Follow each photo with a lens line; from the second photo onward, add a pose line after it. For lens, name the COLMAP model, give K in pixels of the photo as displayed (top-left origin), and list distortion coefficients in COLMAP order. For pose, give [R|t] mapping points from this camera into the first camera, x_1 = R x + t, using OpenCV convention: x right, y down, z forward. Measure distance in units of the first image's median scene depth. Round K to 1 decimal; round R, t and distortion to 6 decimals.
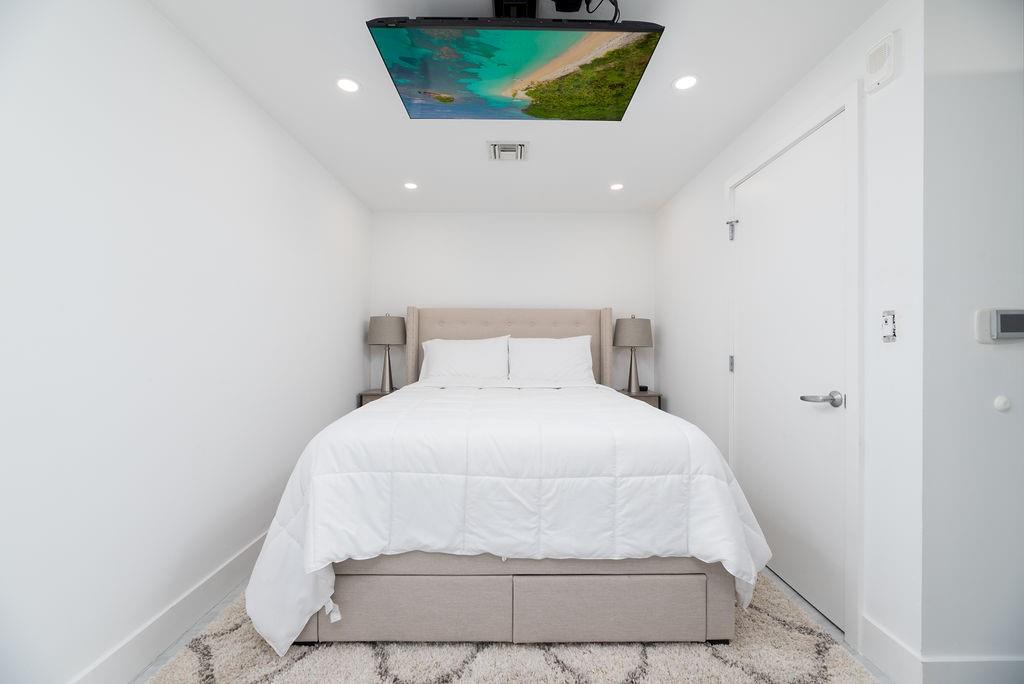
lens RADIAL K [[412.4, 0, 514.2], [0, 412.4, 341.8], [0, 0, 1]] dist [-0.001210, 0.000103]
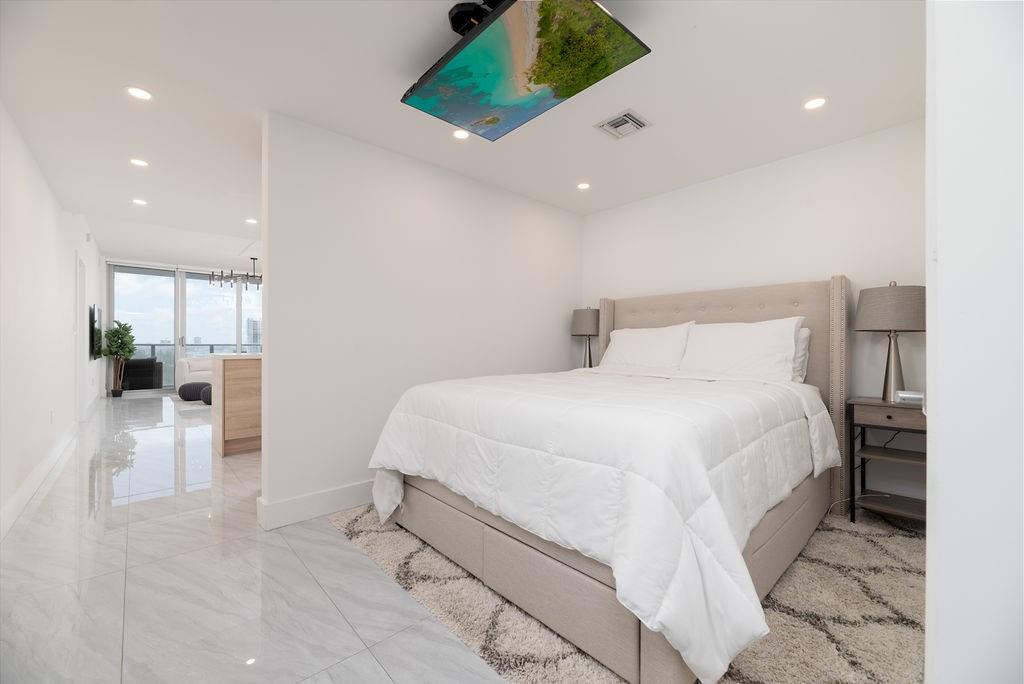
lens RADIAL K [[412.4, 0, 514.7], [0, 412.4, 339.4], [0, 0, 1]] dist [-0.001210, 0.000103]
pose [[0.670572, -0.011509, -0.741755, 0.894691], [0.002355, 0.999908, -0.013386, 0.077154], [0.741841, 0.007229, 0.670537, 0.299771]]
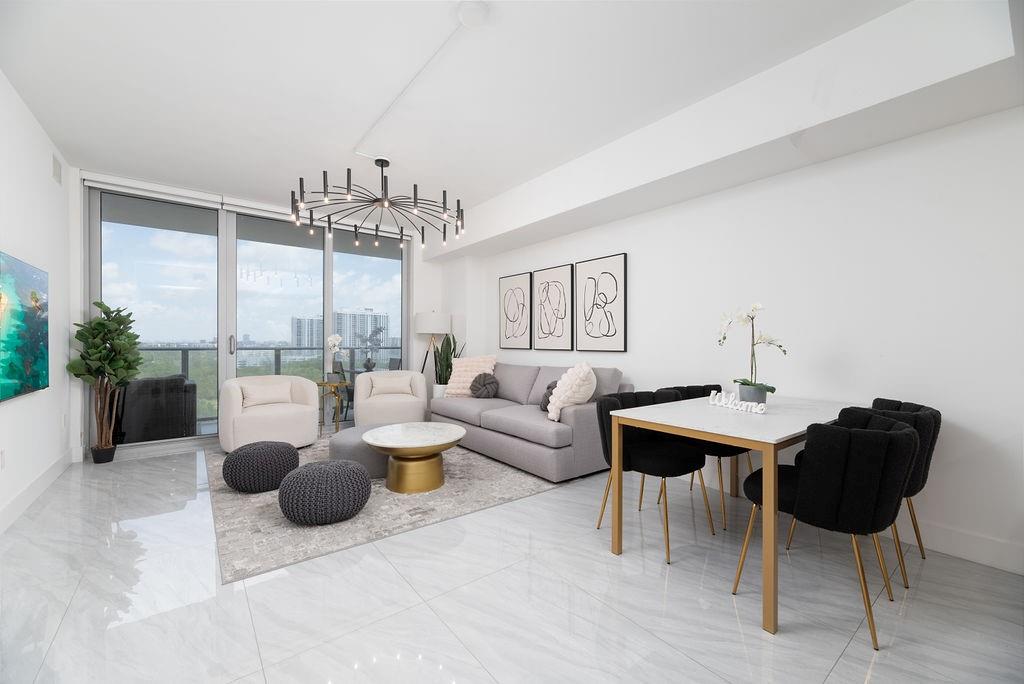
lens RADIAL K [[412.4, 0, 514.7], [0, 412.4, 343.1], [0, 0, 1]] dist [-0.001210, 0.000103]
pose [[0.611029, 0.002112, -0.791606, -2.965929], [-0.002992, 0.999995, 0.000359, -0.008235], [0.791603, 0.002149, 0.611032, 0.518620]]
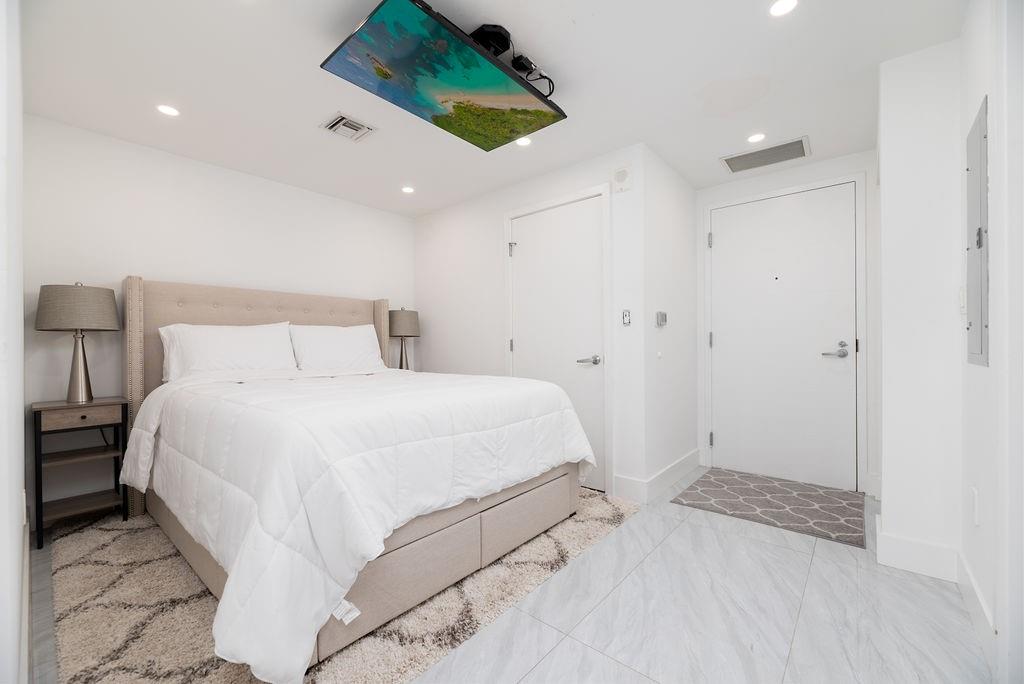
lens RADIAL K [[412.4, 0, 510.6], [0, 412.4, 344.1], [0, 0, 1]] dist [-0.001210, 0.000103]
pose [[0.656121, -0.005081, 0.754639, -0.849315], [0.003884, 0.999987, 0.003356, 0.072029], [-0.754646, 0.000729, 0.656132, 0.145364]]
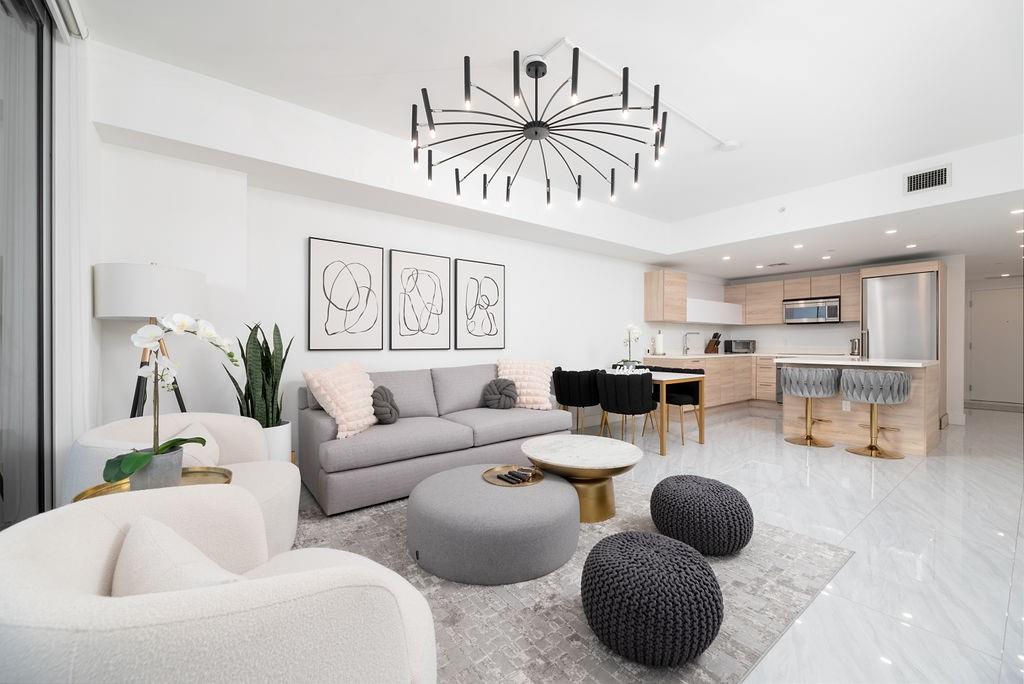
lens RADIAL K [[412.4, 0, 514.7], [0, 412.4, 344.1], [0, 0, 1]] dist [-0.001210, 0.000103]
pose [[0.793661, -0.004993, 0.608340, -6.388277], [0.000885, 0.999975, 0.007052, -0.009562], [-0.608360, -0.005058, 0.793645, 0.158613]]
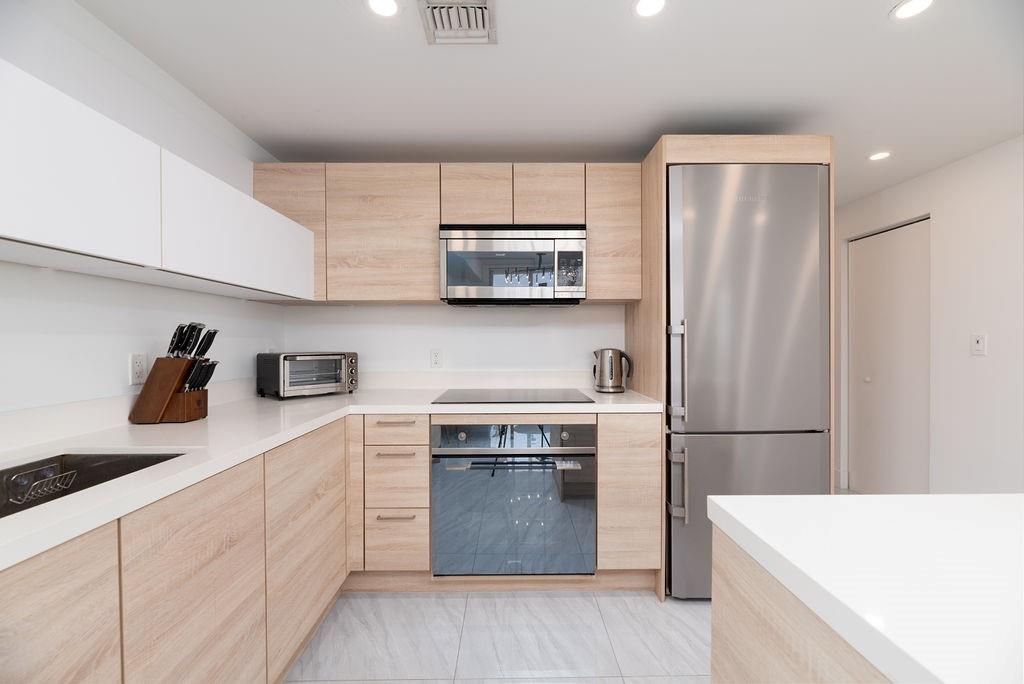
lens RADIAL K [[412.4, 0, 513.4], [0, 412.4, 344.7], [0, 0, 1]] dist [-0.001210, 0.000103]
pose [[-0.001153, -0.012314, 0.999924, -2.633654], [0.001502, 0.999923, 0.012316, -0.067045], [-0.999998, 0.001516, -0.001134, 1.741610]]
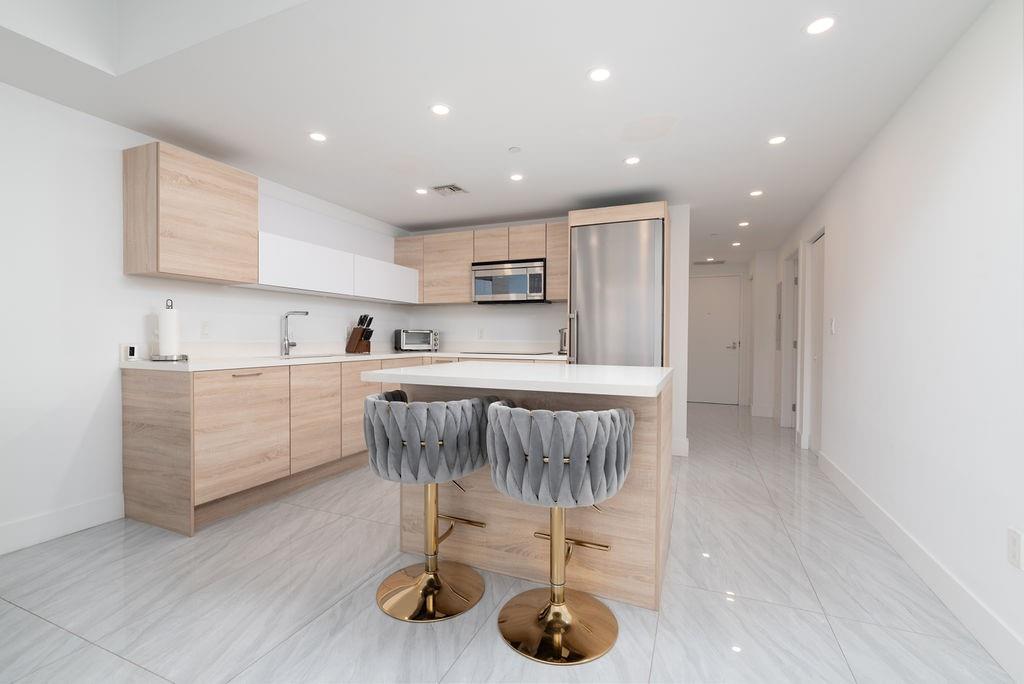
lens RADIAL K [[442.7, 0, 515.5], [0, 442.7, 343.9], [0, 0, 1]] dist [-0.004253, 0.000066]
pose [[0.390054, -0.013581, 0.920692, -3.826897], [-0.007067, 0.999818, 0.017742, 0.020665], [-0.920765, -0.013427, 0.389887, 0.559989]]
